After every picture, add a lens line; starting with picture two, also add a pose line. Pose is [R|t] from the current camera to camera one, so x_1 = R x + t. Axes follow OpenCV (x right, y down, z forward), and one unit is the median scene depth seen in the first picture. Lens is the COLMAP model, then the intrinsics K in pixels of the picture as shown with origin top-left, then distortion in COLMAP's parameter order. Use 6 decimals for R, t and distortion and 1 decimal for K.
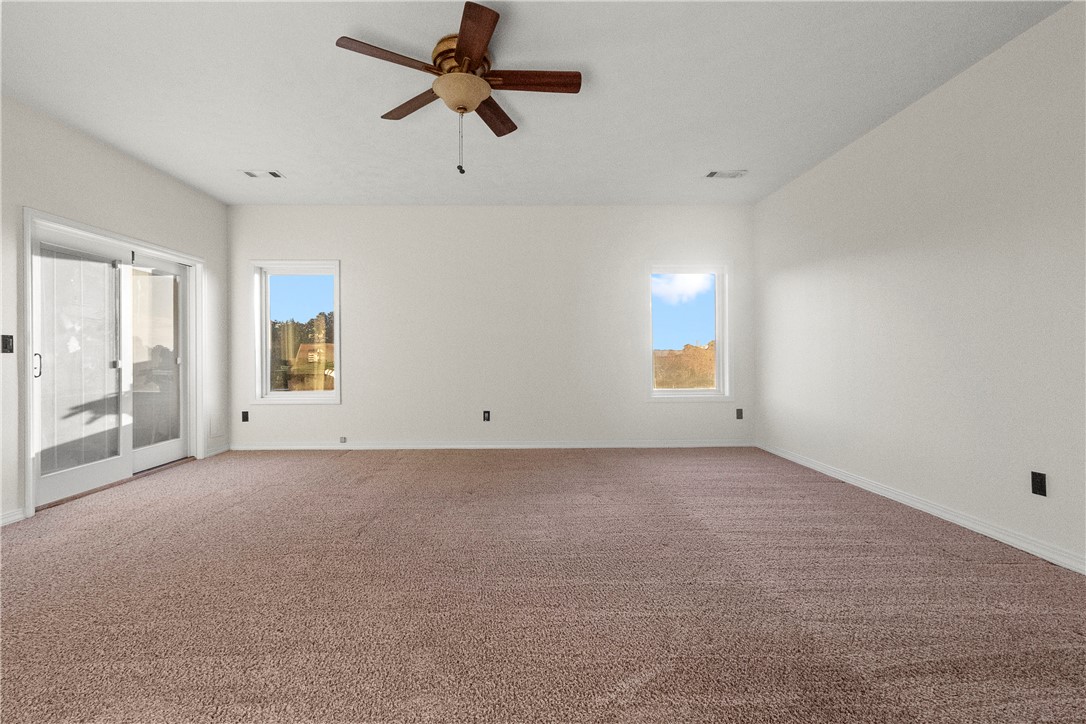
lens RADIAL K [[496.7, 0, 543.2], [0, 496.7, 347.2], [0, 0, 1]] dist [0.000852, -0.000180]
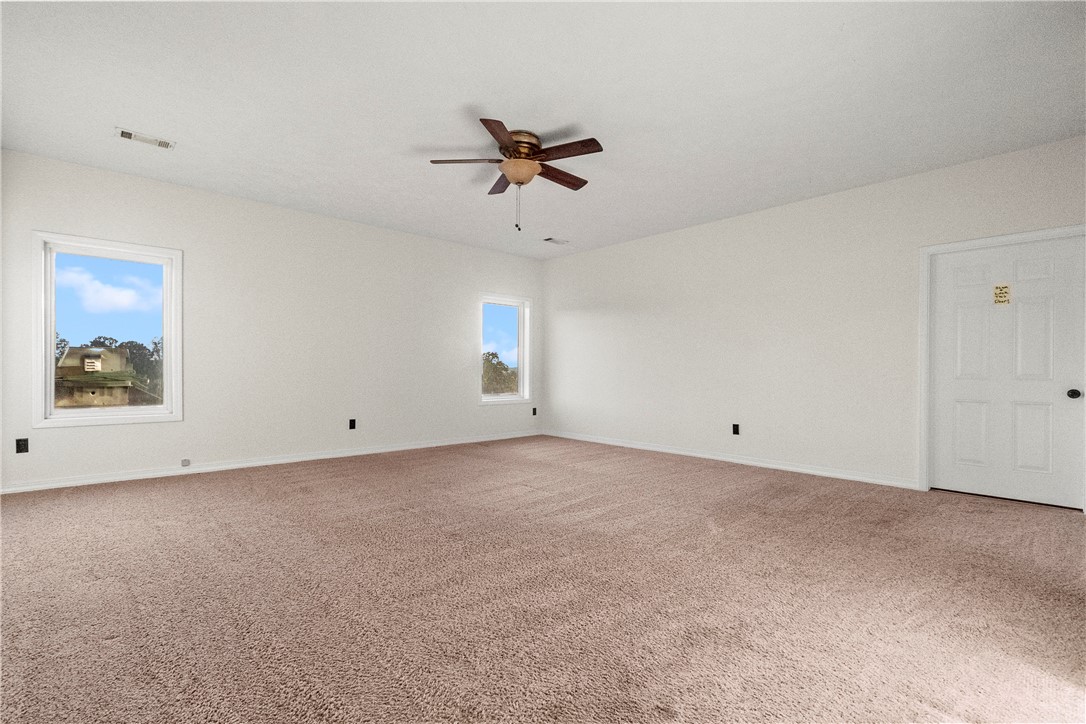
lens RADIAL K [[475.5, 0, 529.8], [0, 475.5, 360.7], [0, 0, 1]] dist [-0.001083, -0.000172]
pose [[0.769292, 0.021983, 0.638519, -0.476614], [-0.024069, 0.999696, -0.005420, 0.001964], [-0.638444, -0.011199, 0.769587, 0.000408]]
